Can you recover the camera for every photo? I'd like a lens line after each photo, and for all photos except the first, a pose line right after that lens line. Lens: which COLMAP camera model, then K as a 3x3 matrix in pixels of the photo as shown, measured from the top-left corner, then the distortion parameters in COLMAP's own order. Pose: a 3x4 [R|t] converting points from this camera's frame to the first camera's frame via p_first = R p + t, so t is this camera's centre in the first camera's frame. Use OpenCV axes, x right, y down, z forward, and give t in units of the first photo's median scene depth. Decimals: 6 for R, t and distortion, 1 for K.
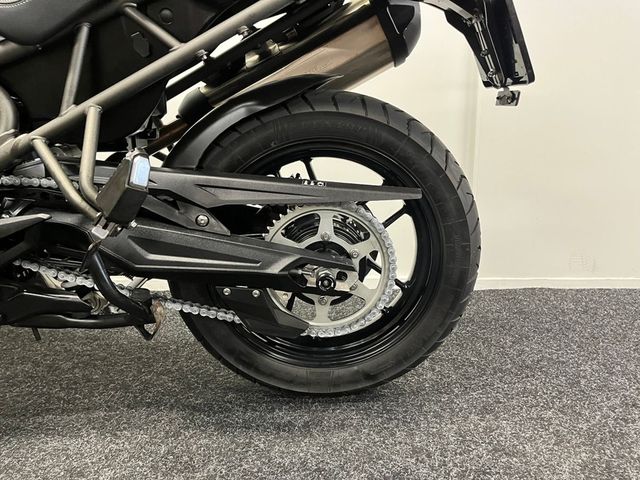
lens RADIAL K [[479.7, 0, 320.0], [0, 479.7, 240.0], [0, 0, 1]] dist [0.098109, -0.124543]
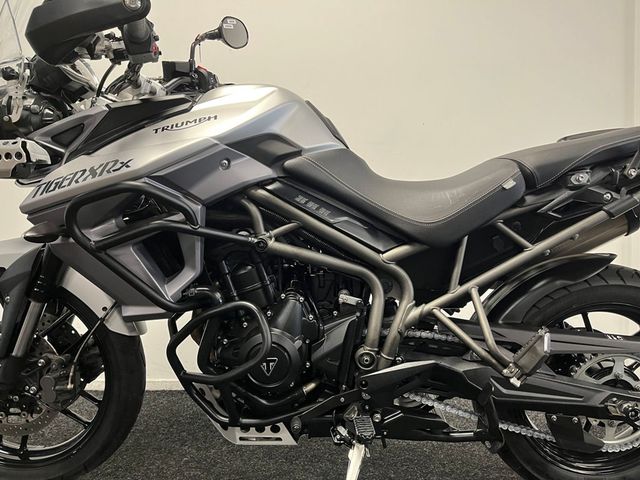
lens RADIAL K [[479.7, 0, 320.0], [0, 479.7, 240.0], [0, 0, 1]] dist [0.098109, -0.124543]
pose [[0.999340, 0.007778, -0.035478, -0.758749], [-0.012892, 0.989155, -0.146305, -0.167557], [0.033956, 0.146666, 0.988603, -0.424157]]
